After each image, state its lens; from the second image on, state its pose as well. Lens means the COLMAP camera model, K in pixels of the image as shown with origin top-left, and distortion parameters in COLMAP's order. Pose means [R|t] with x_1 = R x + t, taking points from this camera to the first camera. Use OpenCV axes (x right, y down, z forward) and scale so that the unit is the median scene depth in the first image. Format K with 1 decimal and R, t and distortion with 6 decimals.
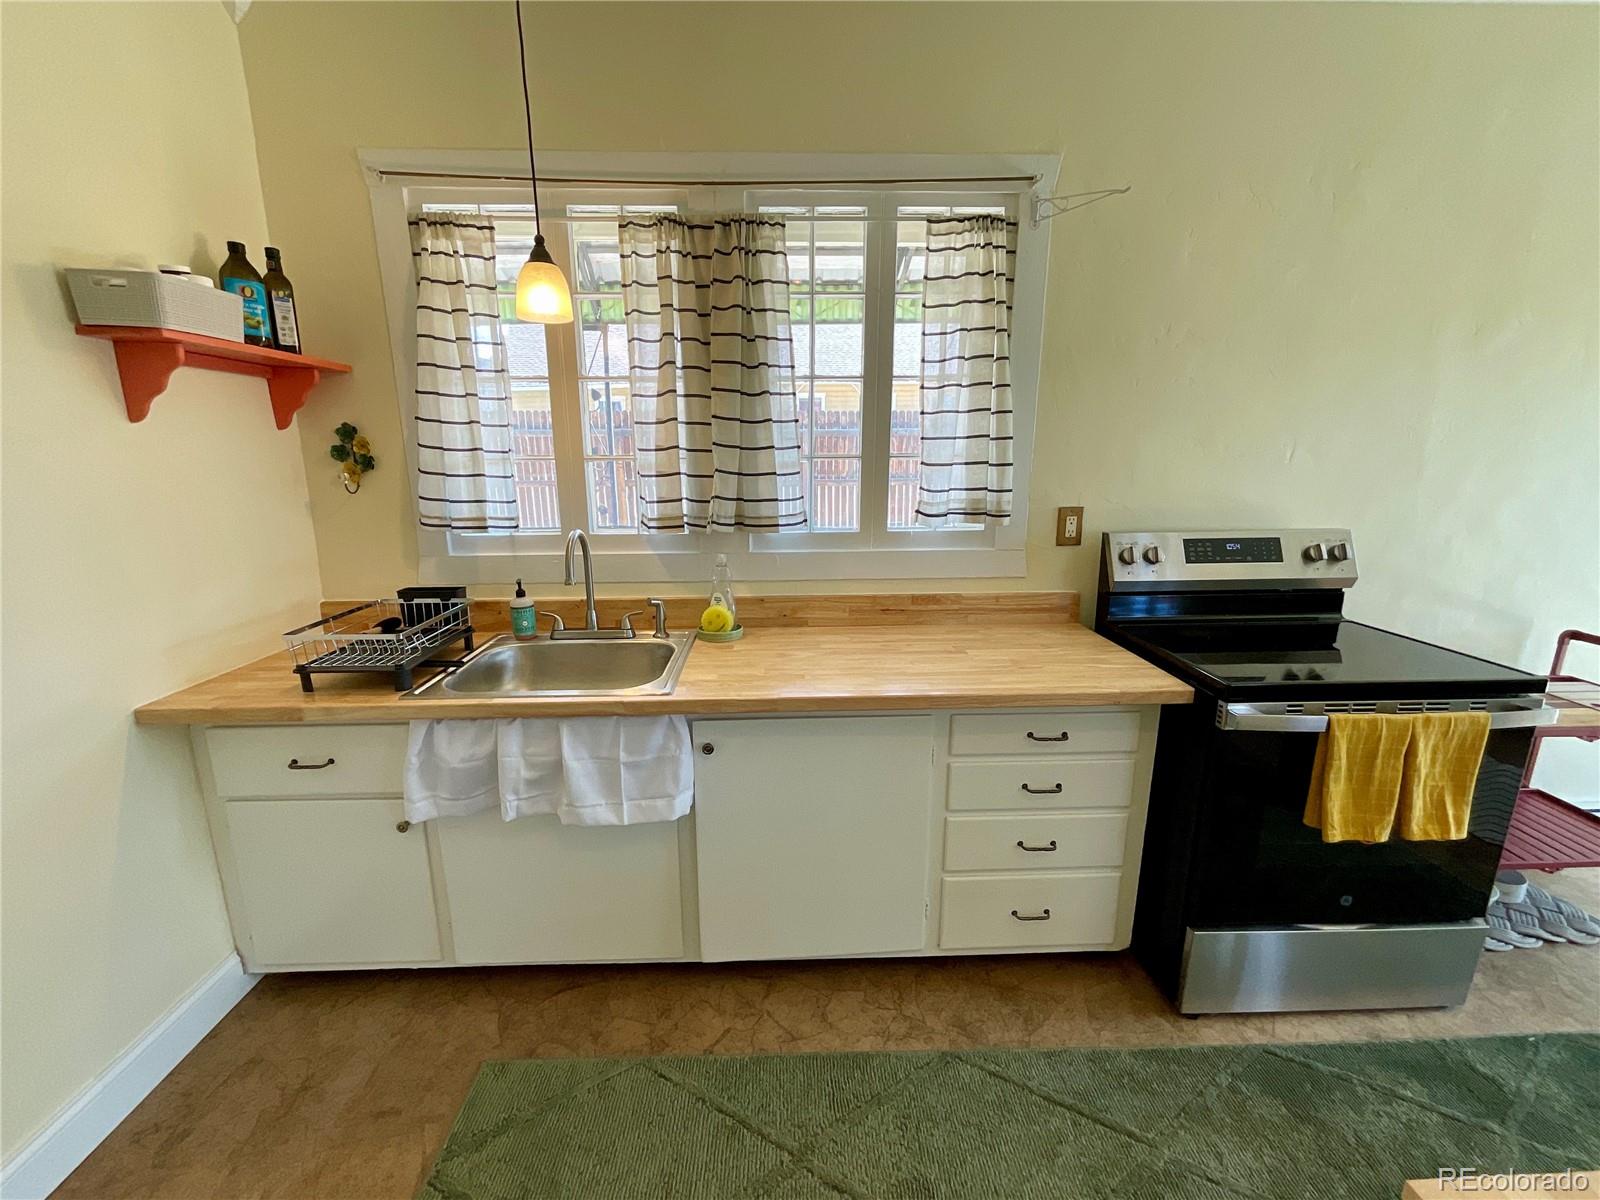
lens RADIAL K [[644.9, 0, 798.9], [0, 644.9, 601.2], [0, 0, 1]] dist [-0.004103, 0.000920]
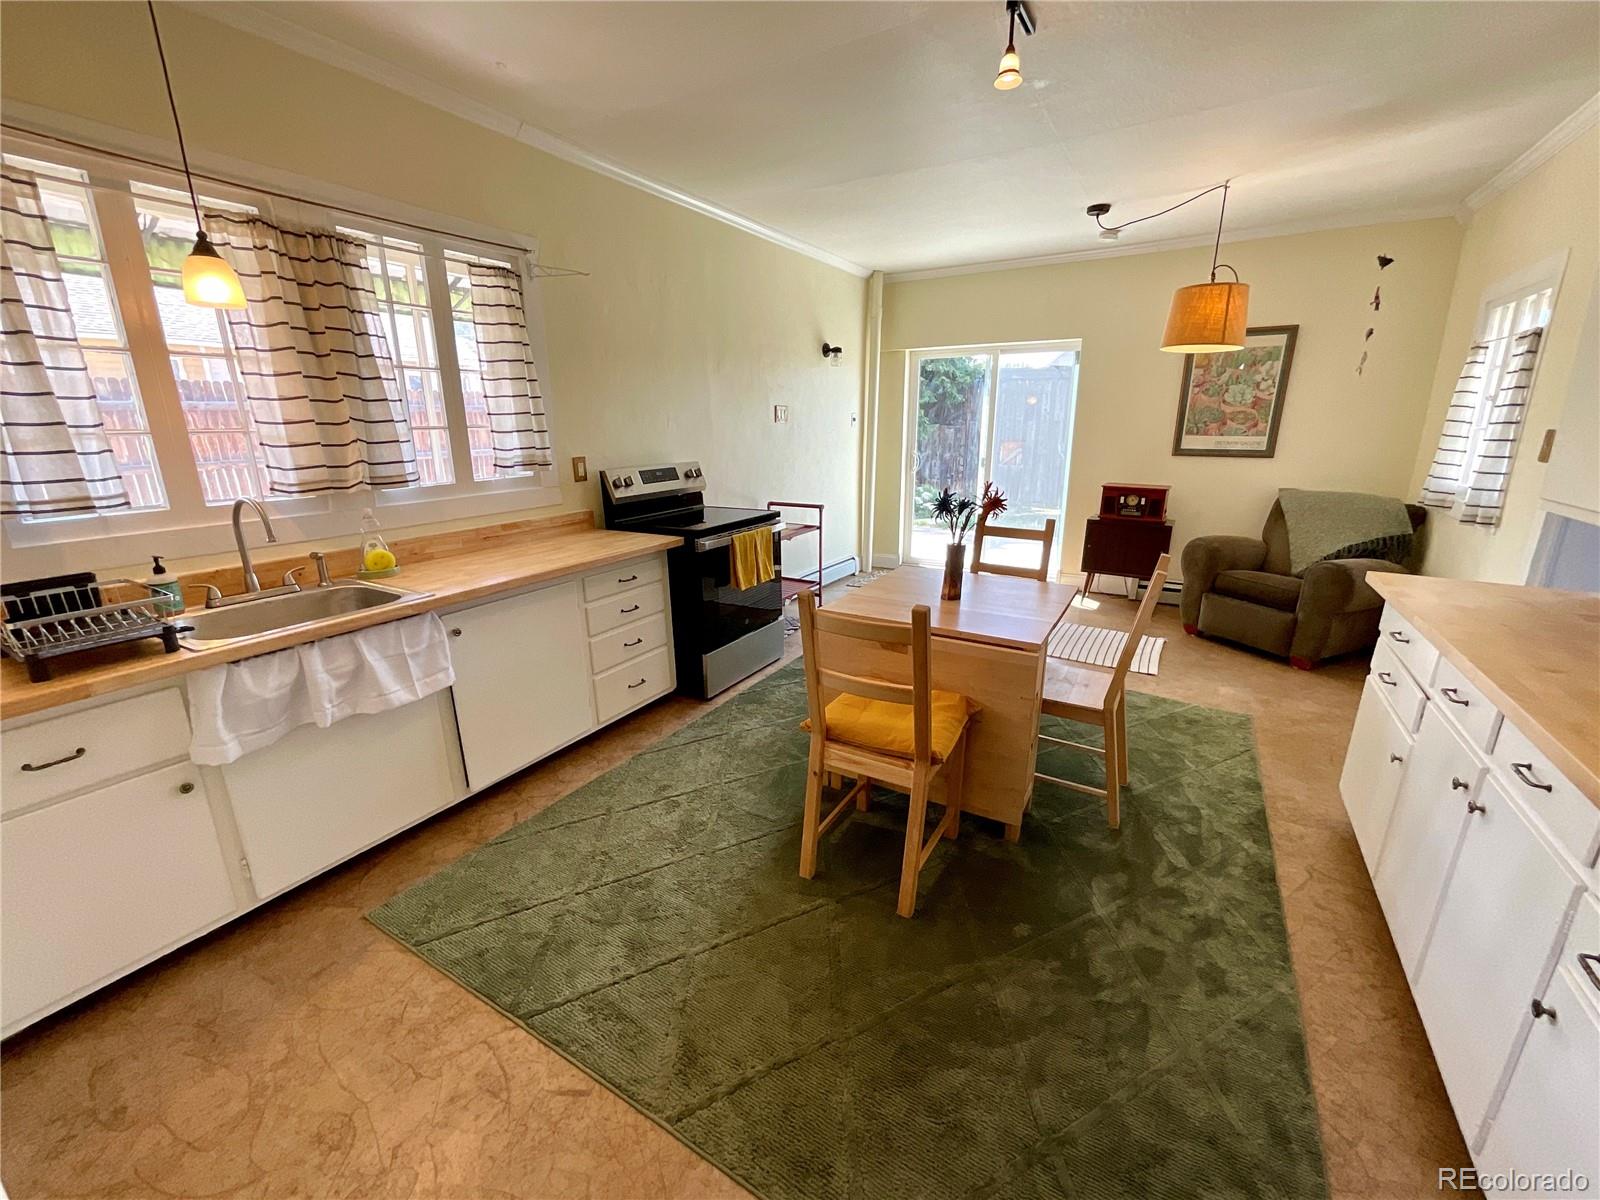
lens RADIAL K [[644.9, 0, 799.1], [0, 644.9, 601.0], [0, 0, 1]] dist [-0.004103, 0.000920]
pose [[0.533769, -0.229747, 0.813823, -0.762375], [0.200150, 0.969364, 0.142383, 0.094284], [-0.821603, 0.086887, 0.563400, -0.377022]]
